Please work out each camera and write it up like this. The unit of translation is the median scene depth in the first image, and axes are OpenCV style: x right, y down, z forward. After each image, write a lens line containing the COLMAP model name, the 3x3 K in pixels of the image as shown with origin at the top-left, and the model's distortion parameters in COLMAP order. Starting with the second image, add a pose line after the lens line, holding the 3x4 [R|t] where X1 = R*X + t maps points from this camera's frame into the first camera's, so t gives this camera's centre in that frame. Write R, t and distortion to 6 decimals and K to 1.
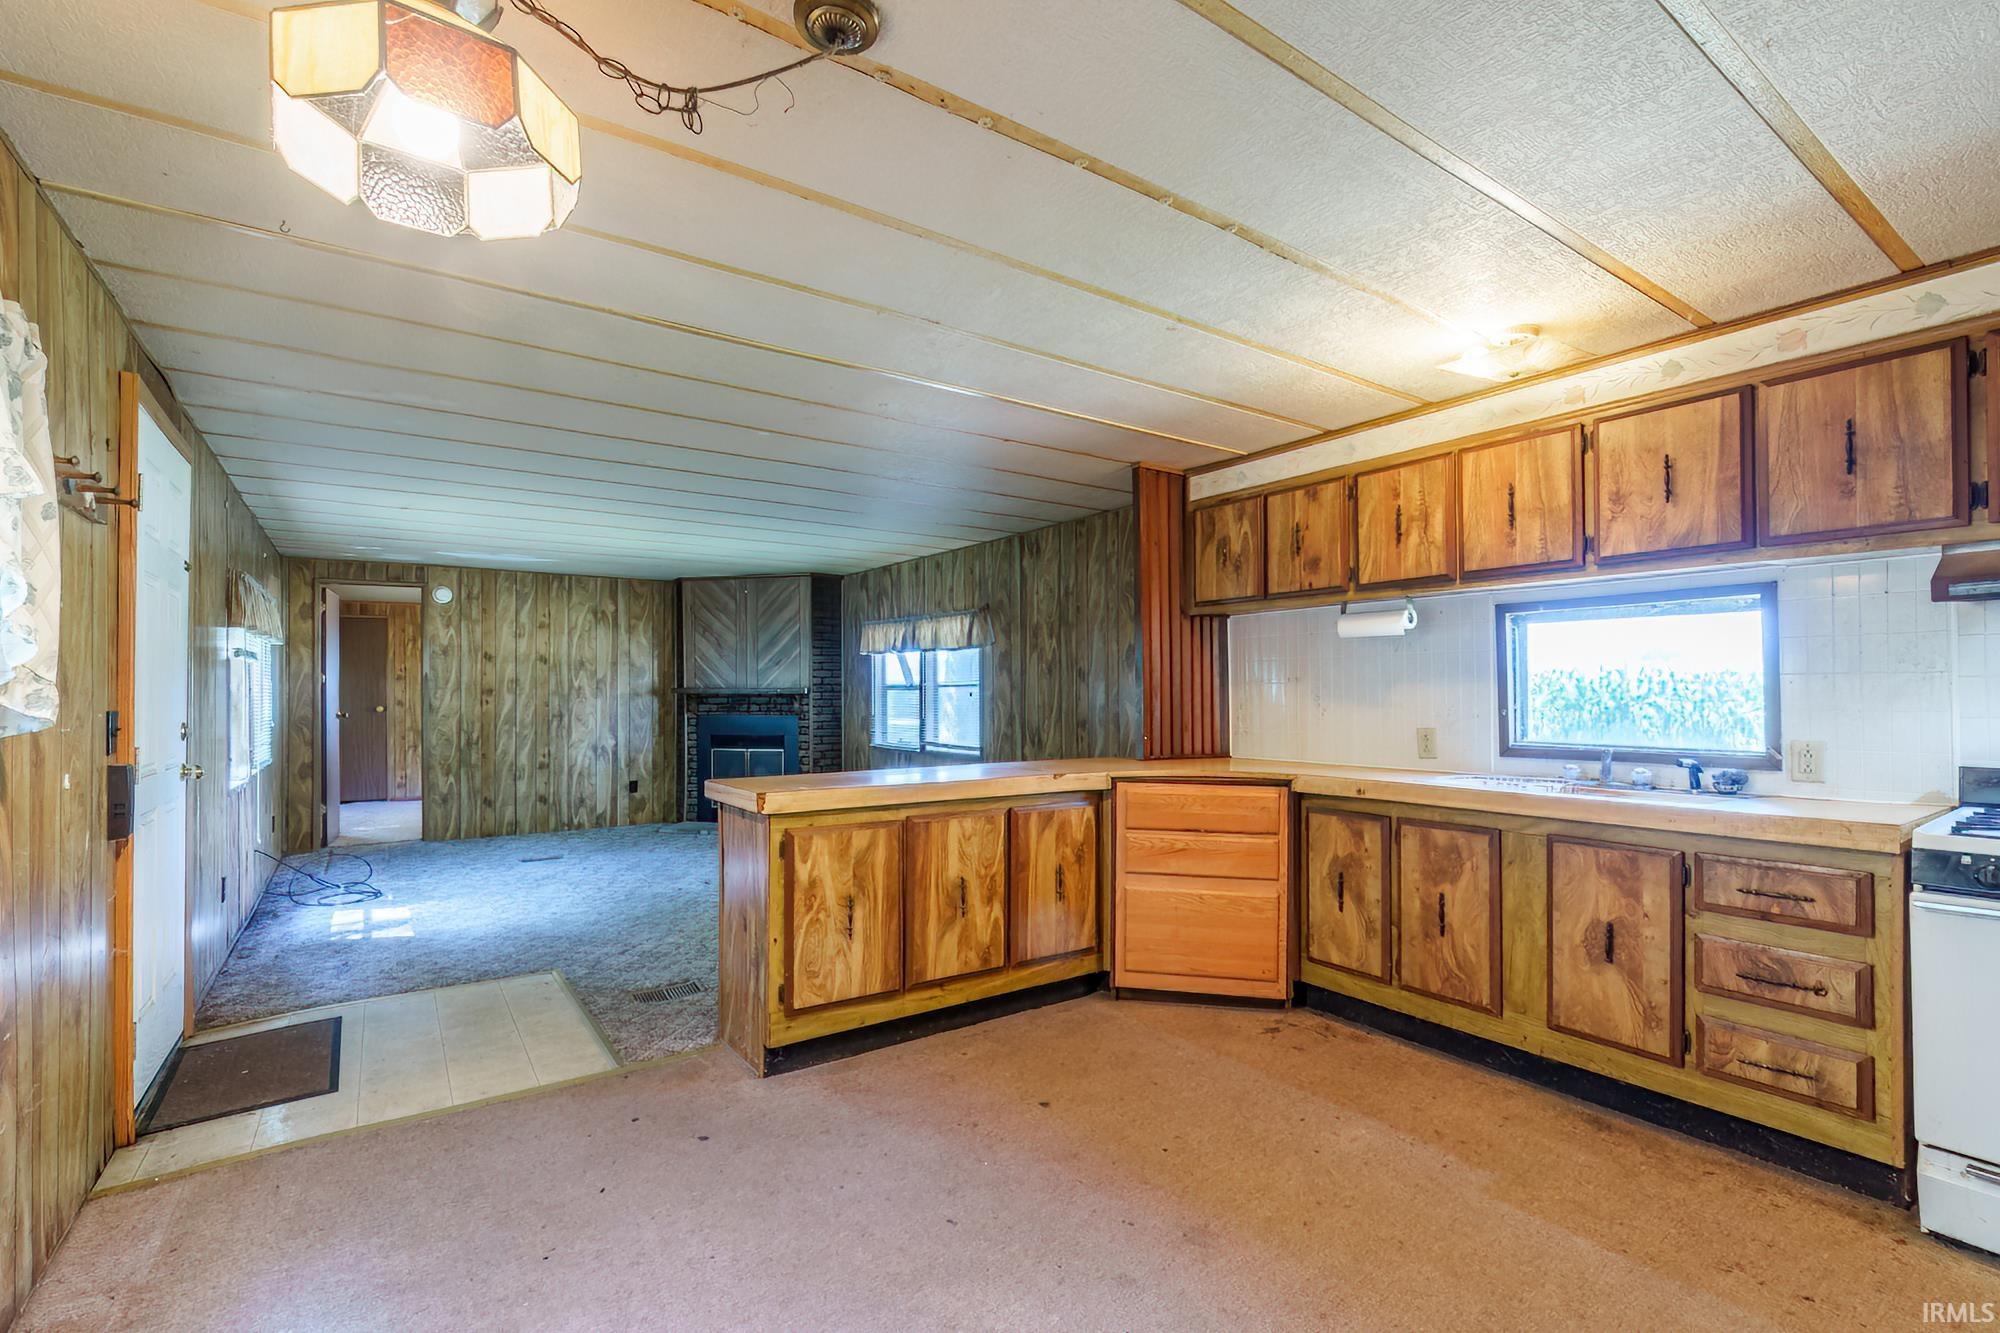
lens RADIAL K [[883.7, 0, 991.0], [0, 883.7, 684.9], [0, 0, 1]] dist [-0.000564, -0.000890]
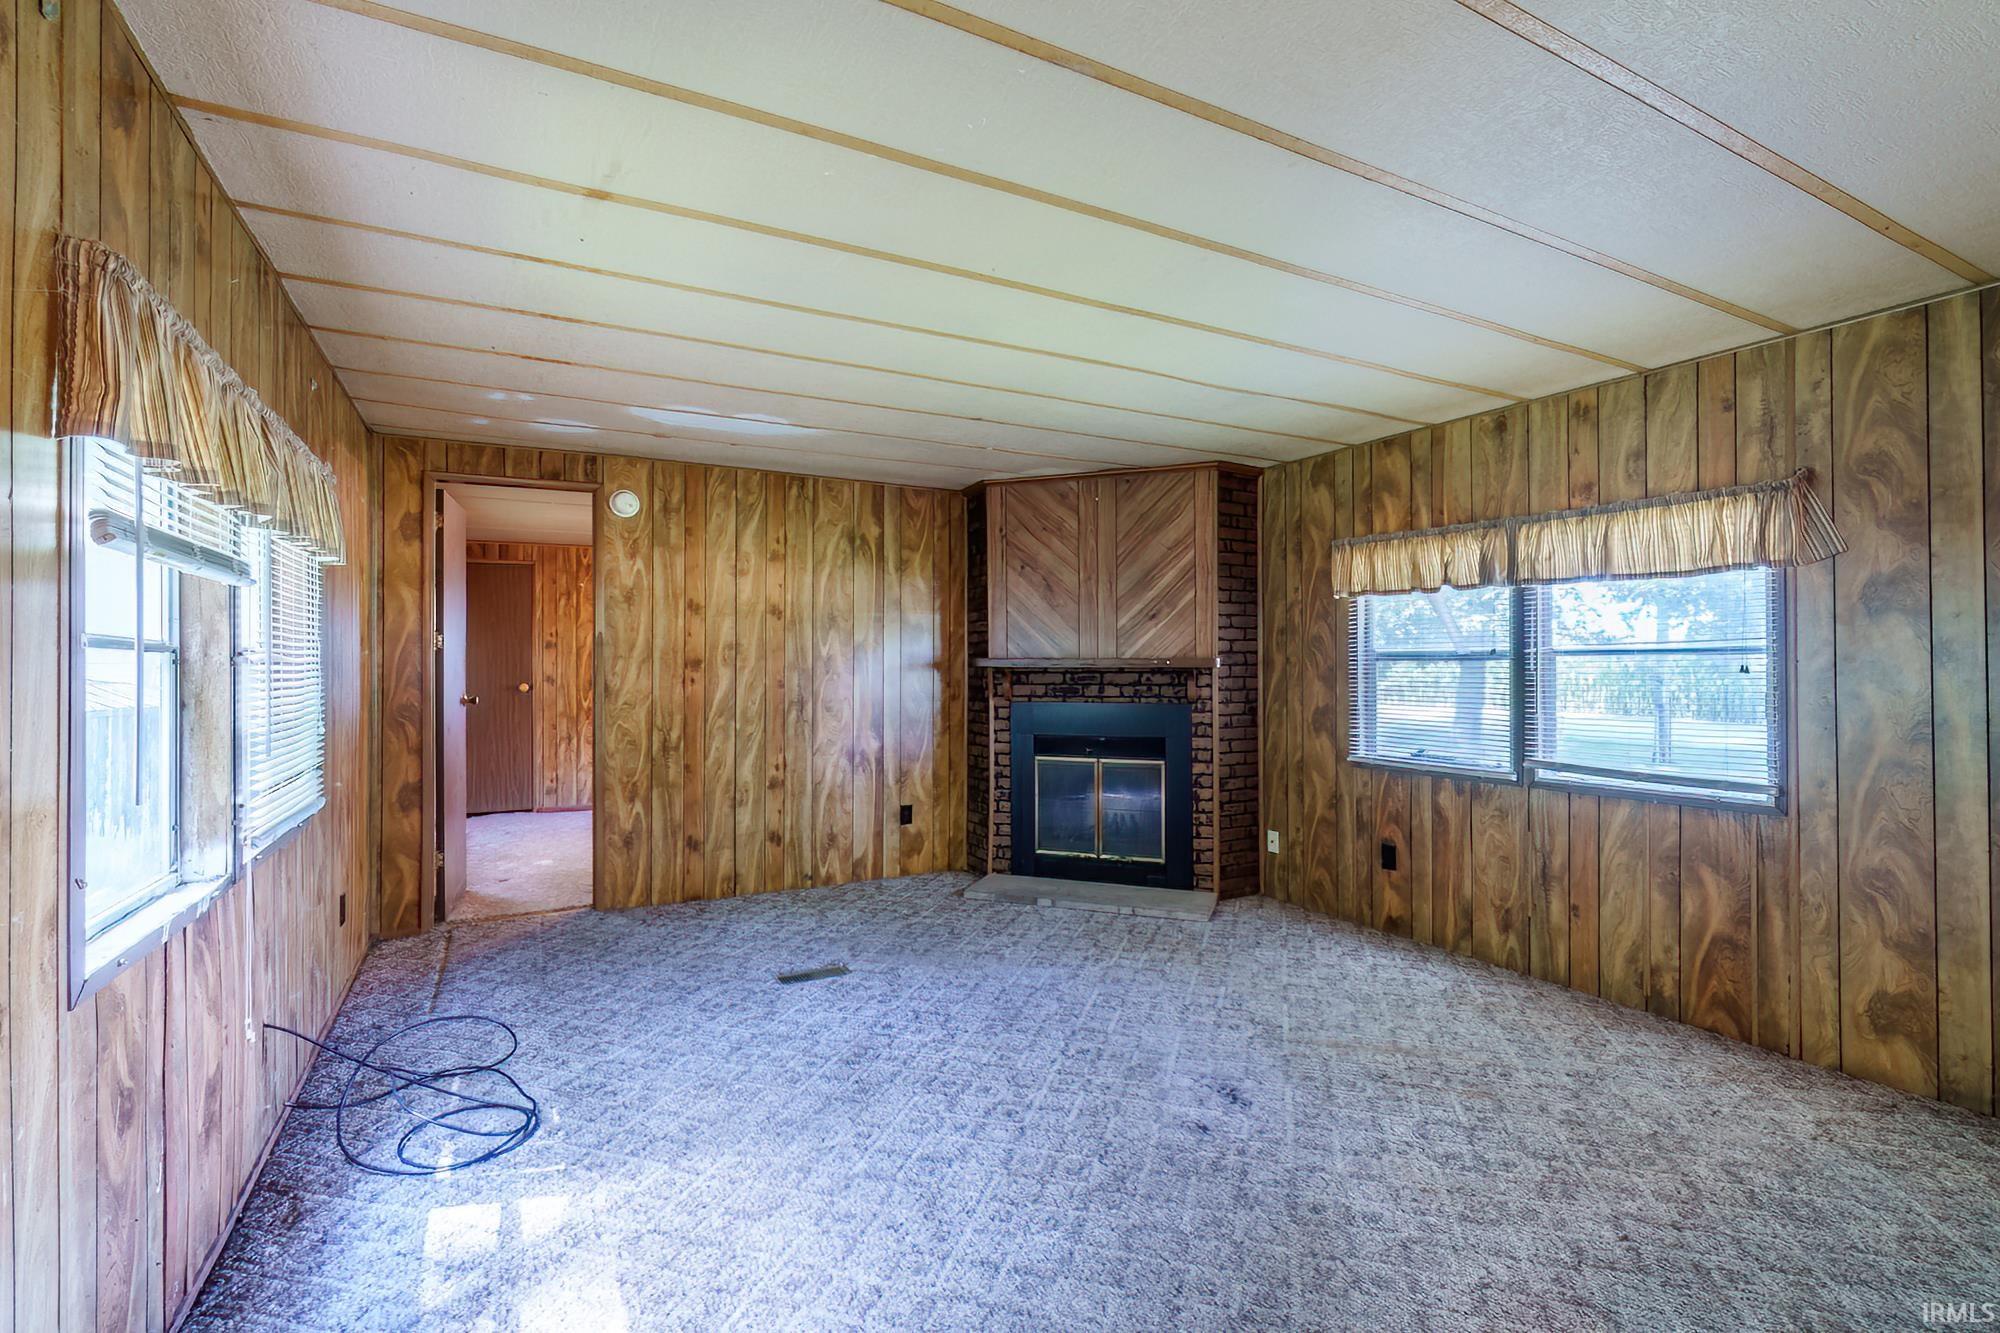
lens RADIAL K [[883.7, 0, 1016.5], [0, 883.7, 657.7], [0, 0, 1]] dist [-0.000564, -0.000890]
pose [[0.995733, 0.001148, -0.092277, -0.641648], [-0.001416, 0.999995, -0.002831, 0.011292], [0.092273, 0.002950, 0.995729, 0.907916]]
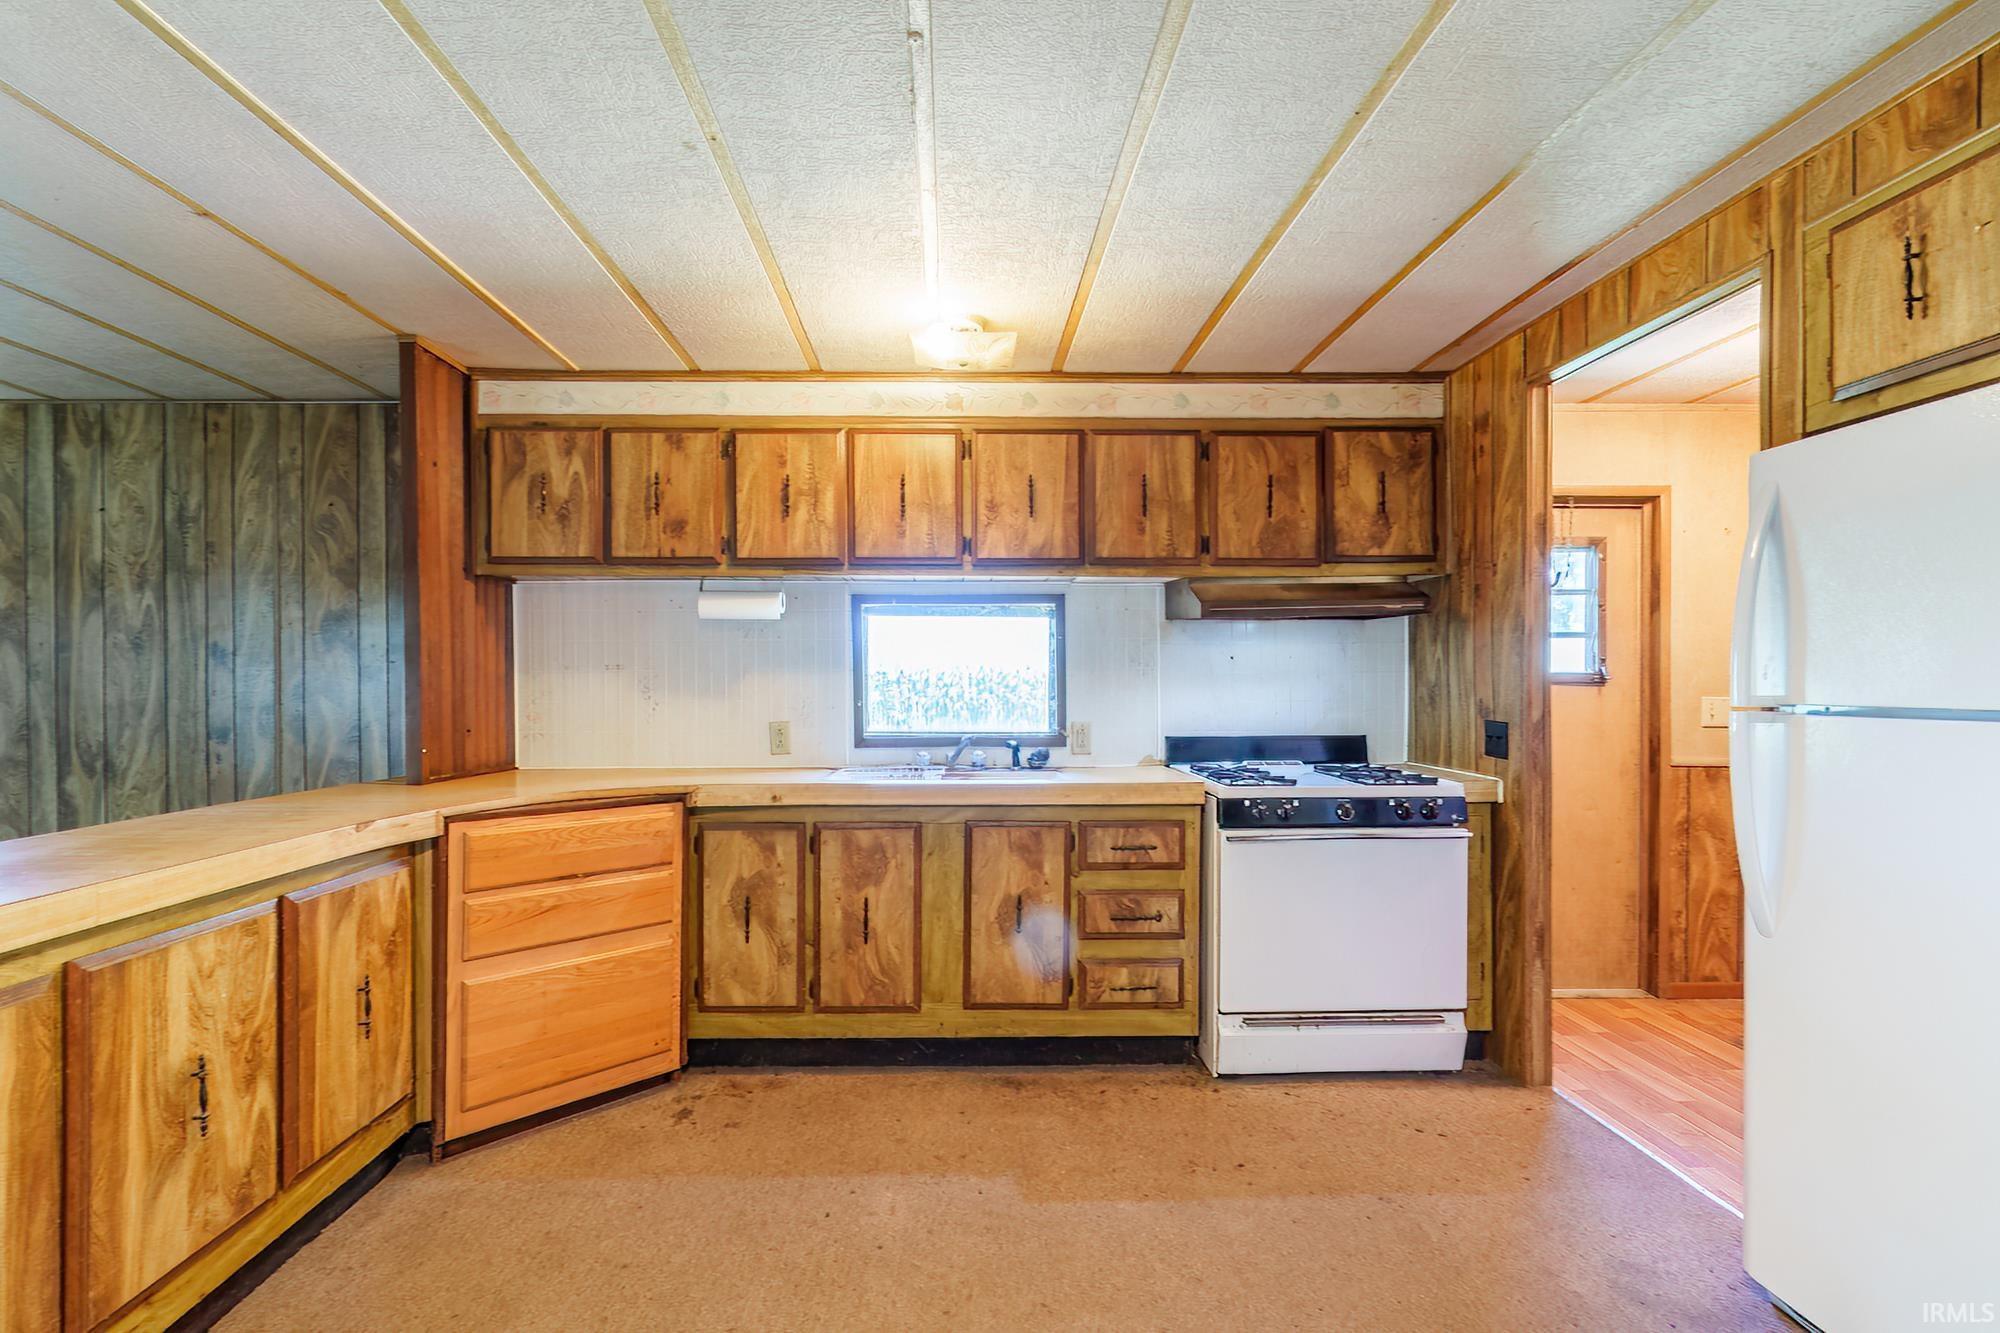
lens RADIAL K [[883.7, 0, 946.6], [0, 883.7, 689.4], [0, 0, 1]] dist [-0.000564, -0.000890]
pose [[0.563279, -0.003737, 0.826259, -0.178339], [-0.008516, 0.999910, 0.010327, 0.003892], [-0.826223, -0.012853, 0.563196, 0.334854]]
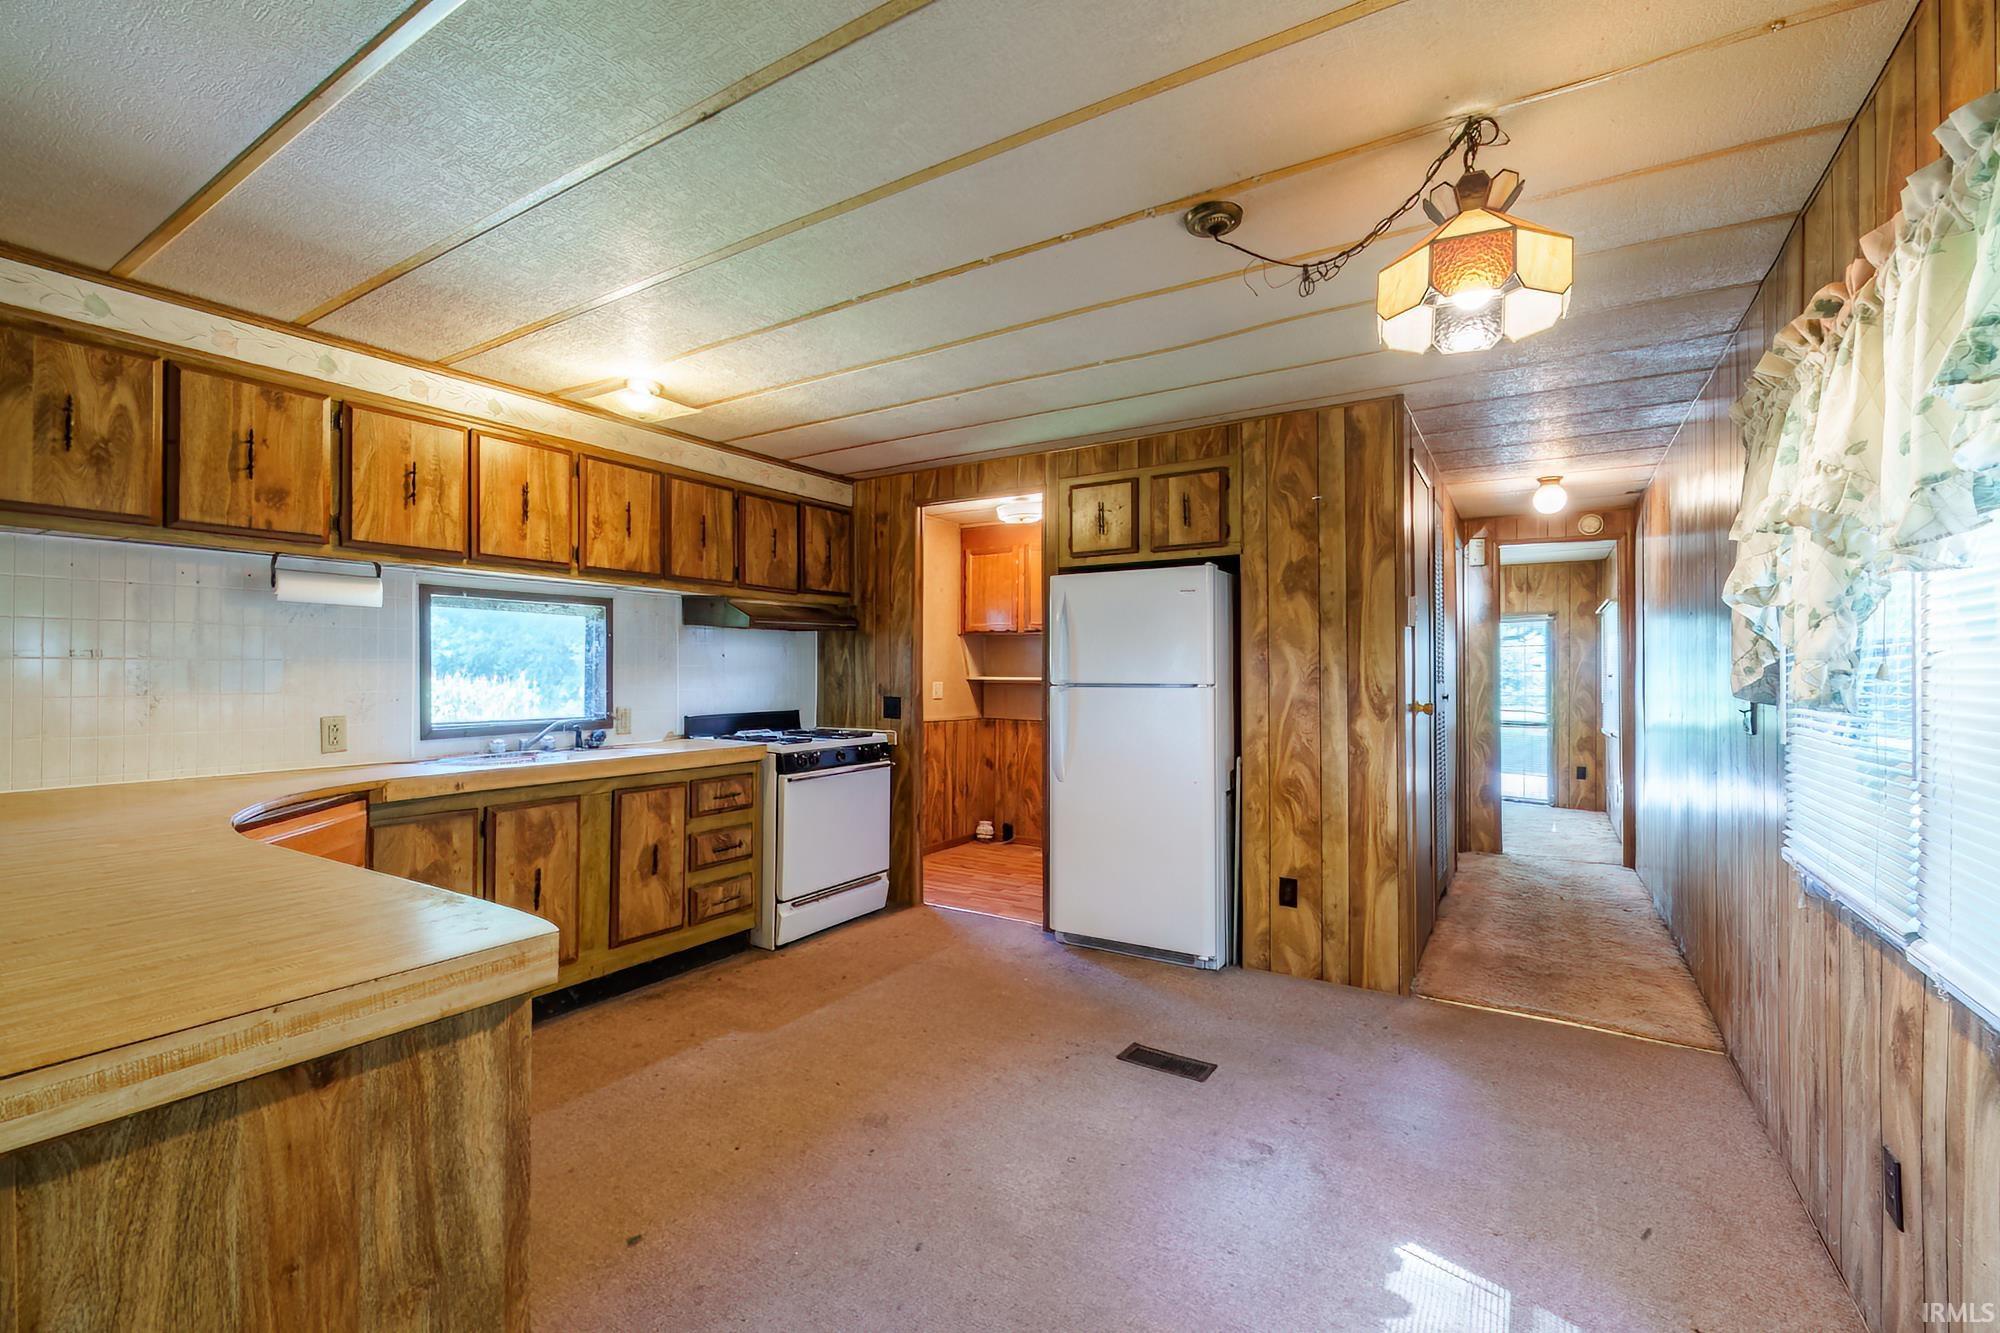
lens RADIAL K [[883.7, 0, 1012.7], [0, 883.7, 665.4], [0, 0, 1]] dist [-0.000564, -0.000890]
pose [[-0.401794, 0.010298, 0.915672, -0.548890], [-0.008013, 0.999859, -0.014760, 0.007358], [-0.915695, -0.013268, -0.401655, 0.753447]]
